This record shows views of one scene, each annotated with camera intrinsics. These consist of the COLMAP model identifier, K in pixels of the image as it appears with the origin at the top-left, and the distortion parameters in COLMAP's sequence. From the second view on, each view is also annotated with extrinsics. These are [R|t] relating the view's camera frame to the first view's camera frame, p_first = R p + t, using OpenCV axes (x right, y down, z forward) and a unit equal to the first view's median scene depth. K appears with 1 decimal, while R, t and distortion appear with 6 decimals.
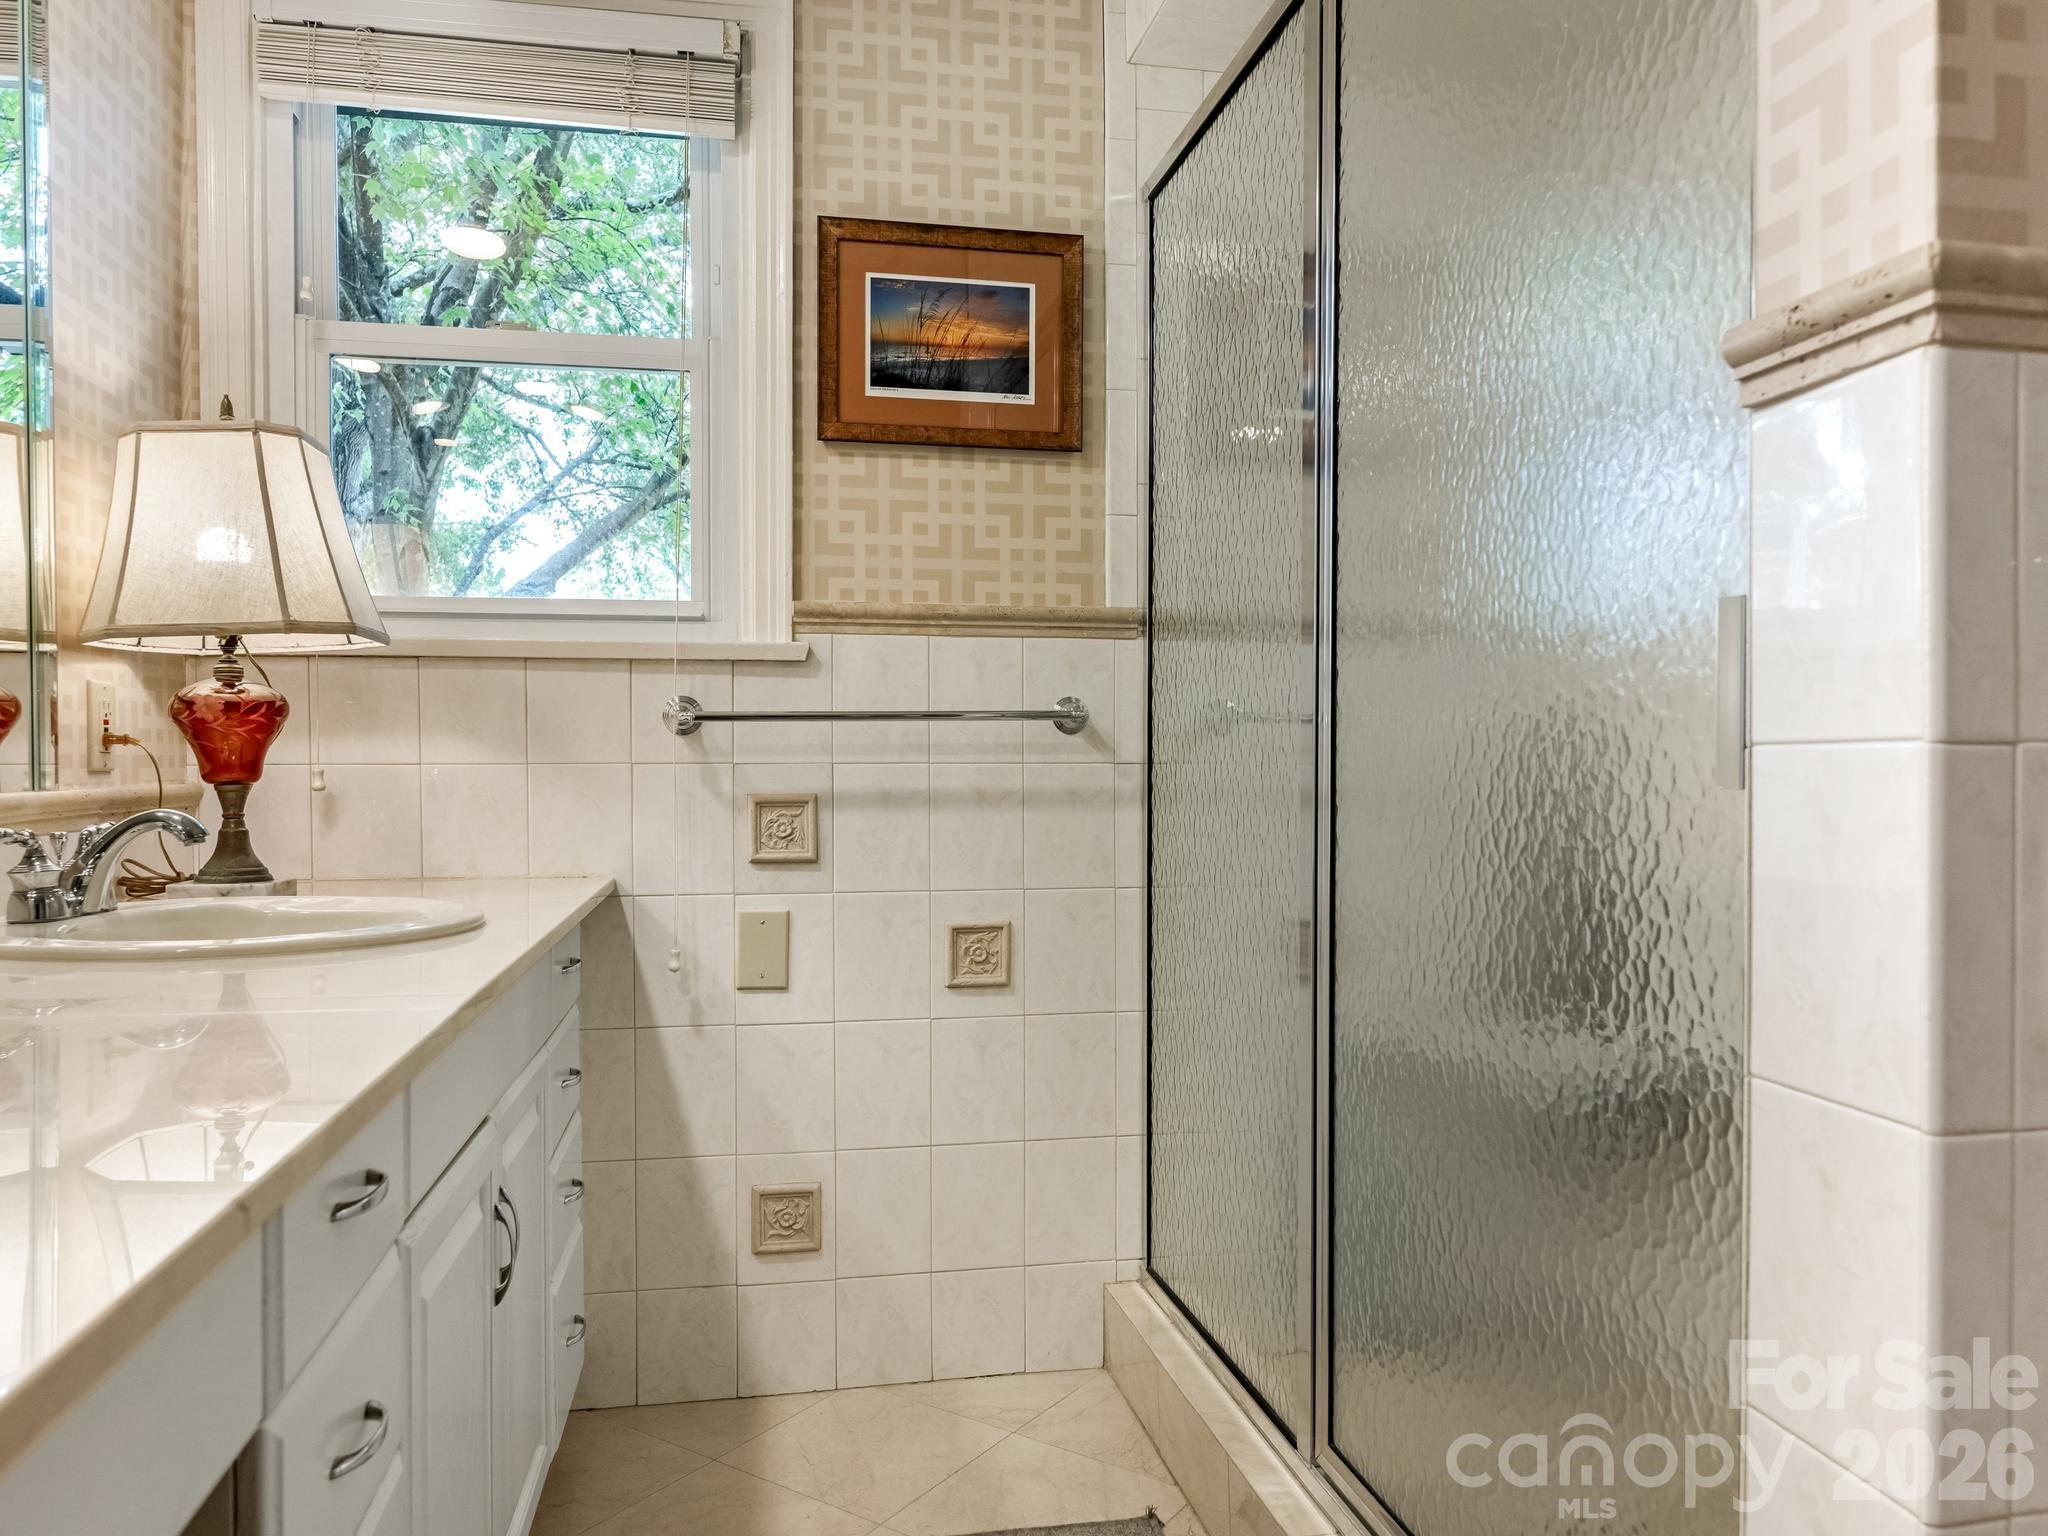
lens RADIAL K [[1452.8, 0, 1022.3], [0, 1452.8, 786.8], [0, 0, 1]] dist [0.000501, -0.001016]
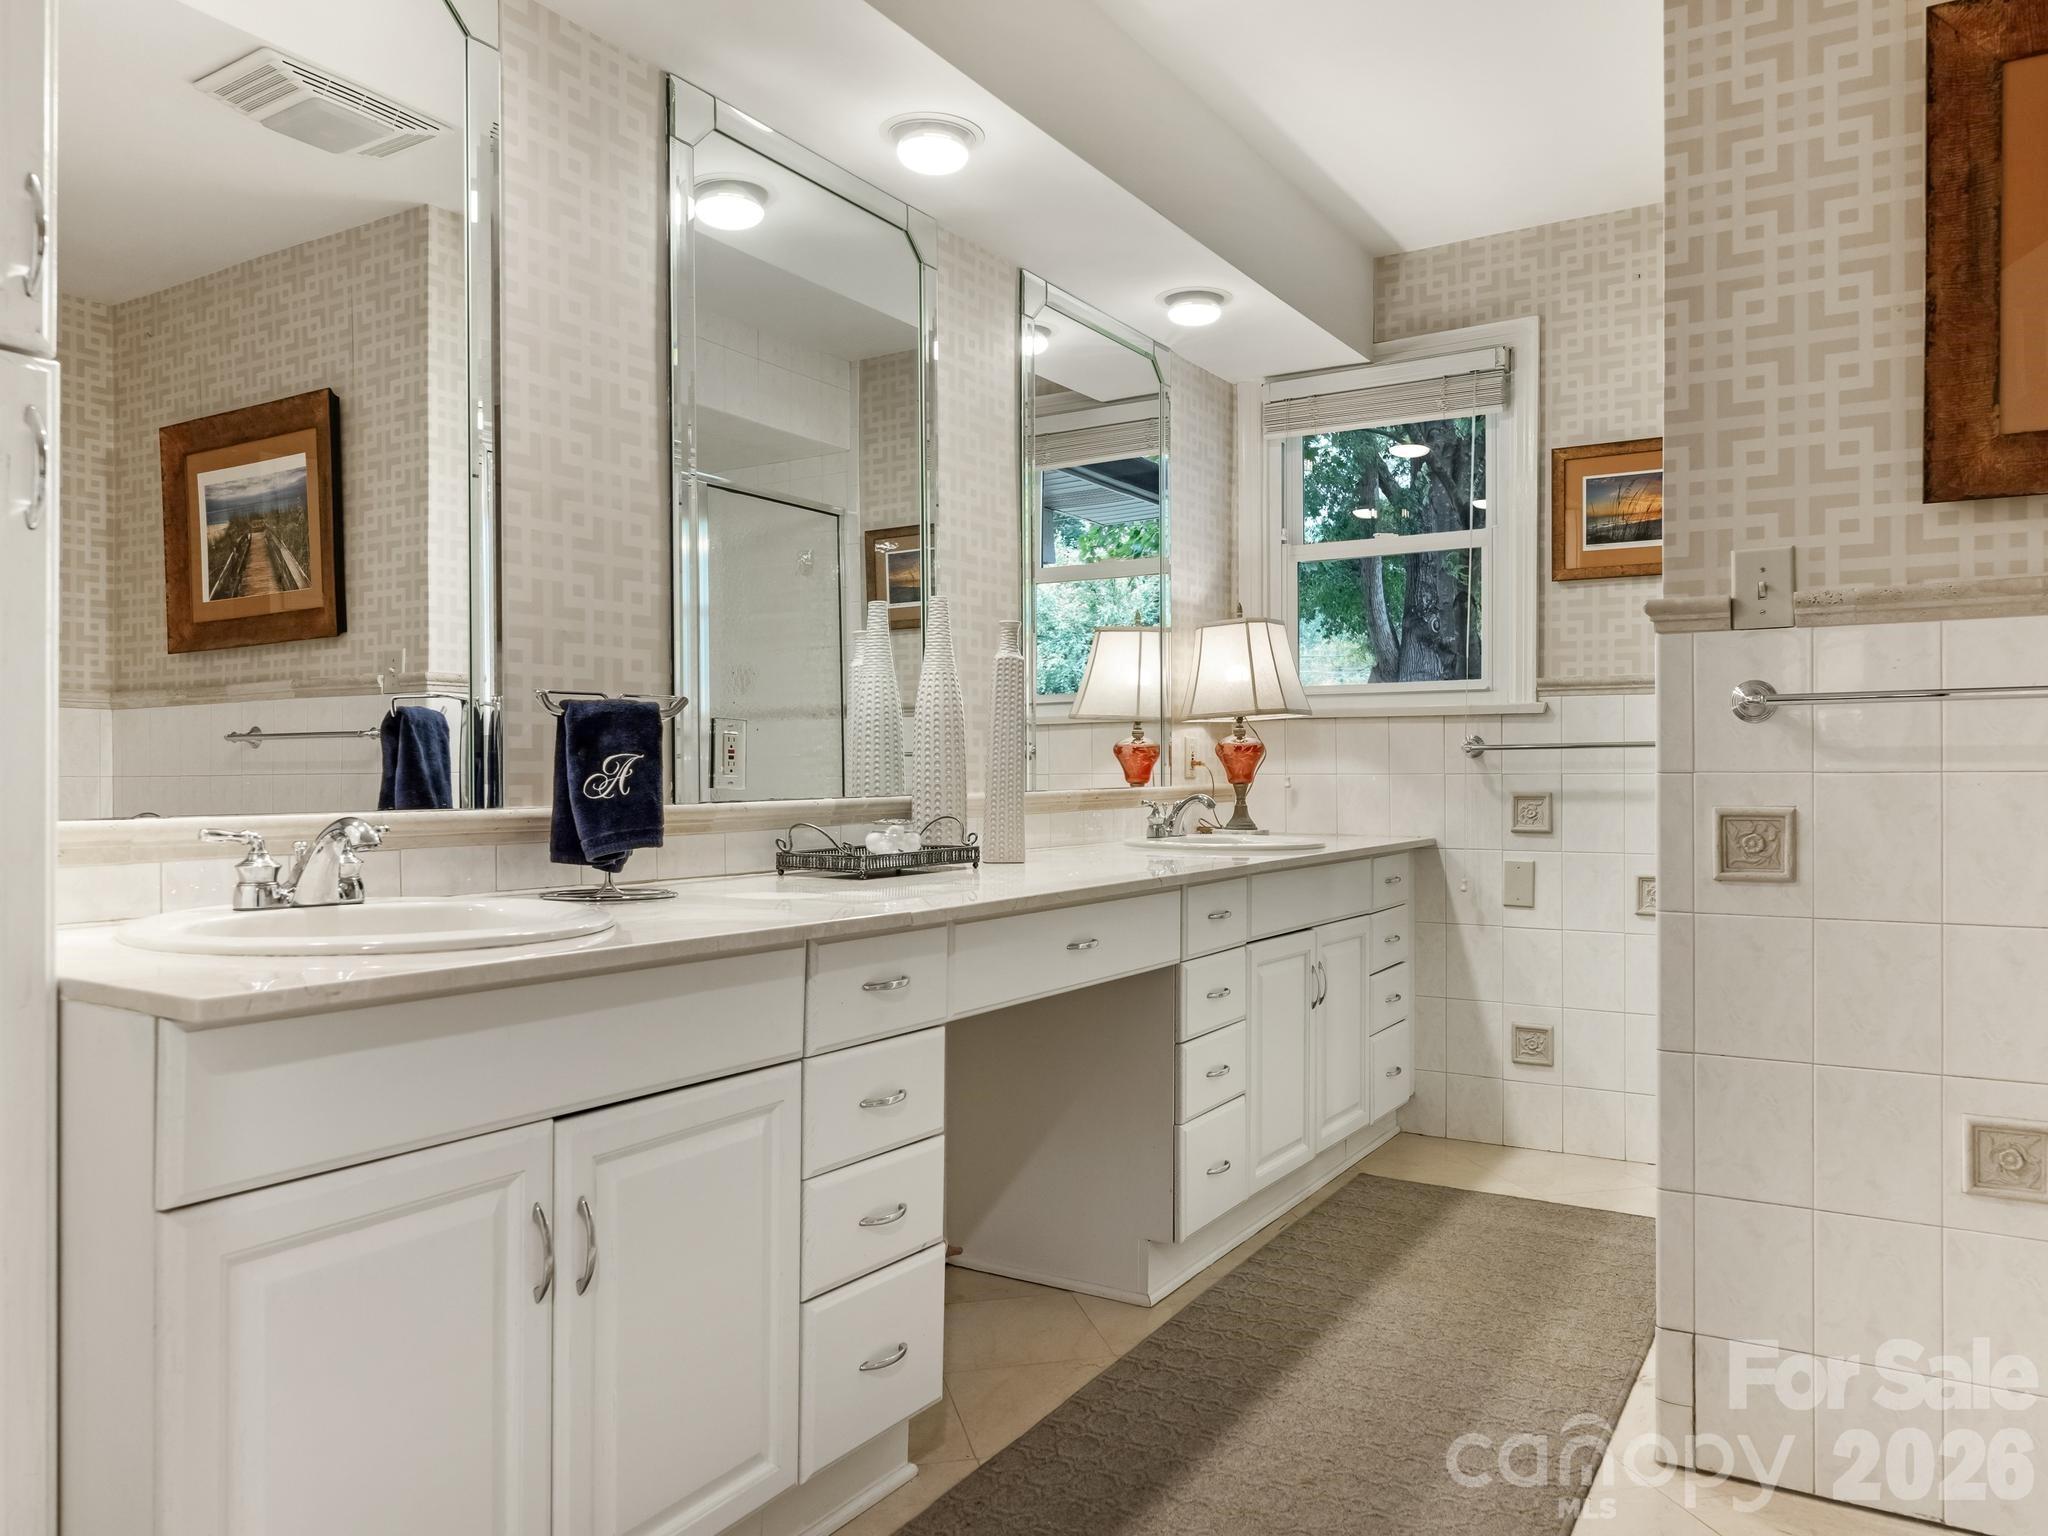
lens RADIAL K [[1452.8, 0, 1022.3], [0, 1452.8, 772.1], [0, 0, 1]] dist [0.000501, -0.001016]
pose [[0.735151, 0.000669, -0.677903, 0.547577], [-0.008740, 0.999926, -0.008491, 0.001216], [0.677847, 0.012167, 0.735102, -0.646380]]
